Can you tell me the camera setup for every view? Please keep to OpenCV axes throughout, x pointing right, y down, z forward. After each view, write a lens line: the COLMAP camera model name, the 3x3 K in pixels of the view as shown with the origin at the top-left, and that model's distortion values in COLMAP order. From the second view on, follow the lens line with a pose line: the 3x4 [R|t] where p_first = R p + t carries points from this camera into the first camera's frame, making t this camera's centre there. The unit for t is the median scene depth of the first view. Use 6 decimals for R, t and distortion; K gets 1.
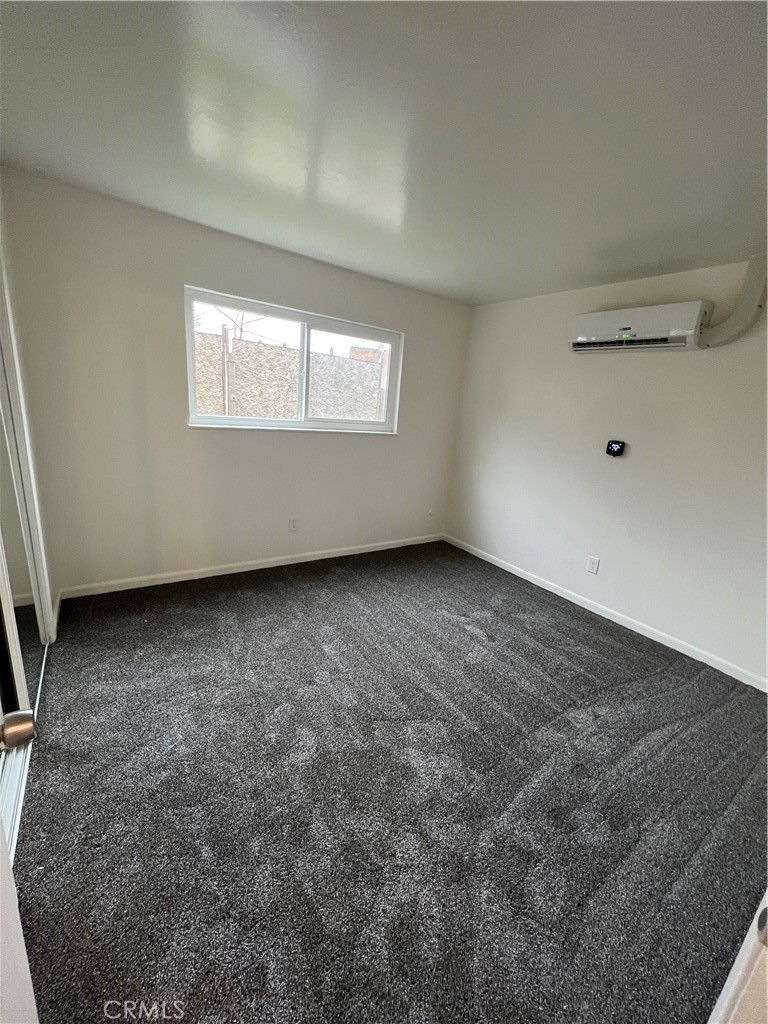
lens RADIAL K [[407.2, 0, 381.5], [0, 407.2, 511.0], [0, 0, 1]] dist [0.001325, 0.000197]
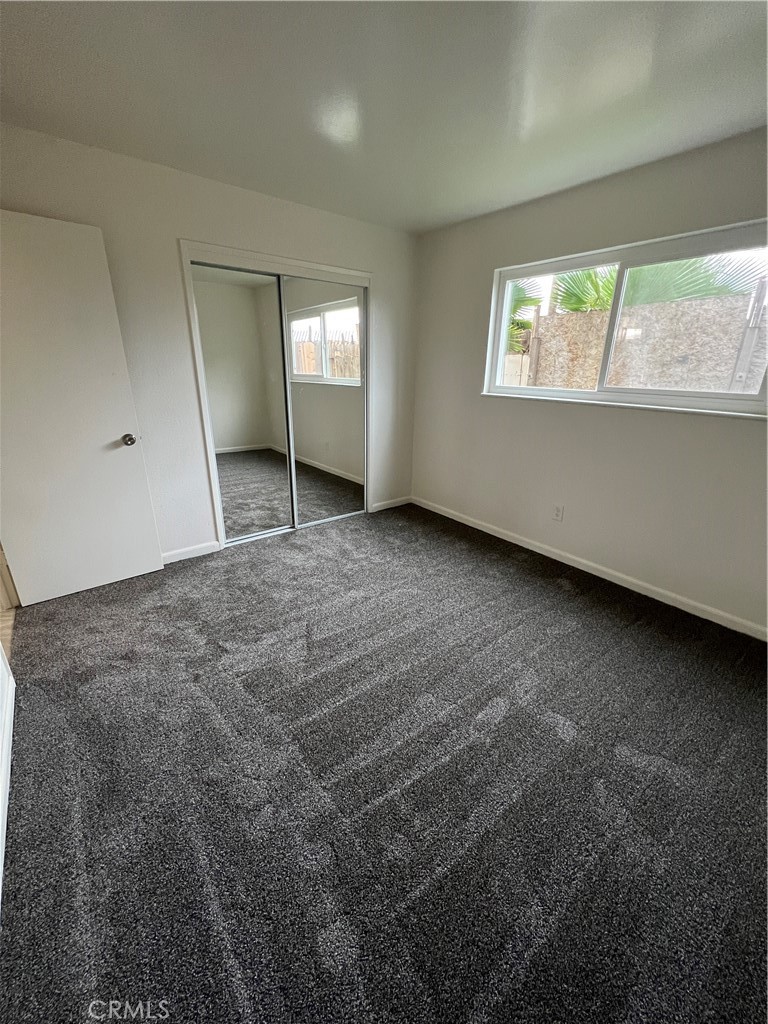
lens RADIAL K [[407.2, 0, 381.5], [0, 407.2, 511.0], [0, 0, 1]] dist [0.001325, 0.000197]
pose [[0.066735, 0.260988, -0.963032, 0.723262], [-0.261734, 0.935964, 0.235515, -0.093711], [0.962830, 0.236342, 0.130772, 0.646010]]
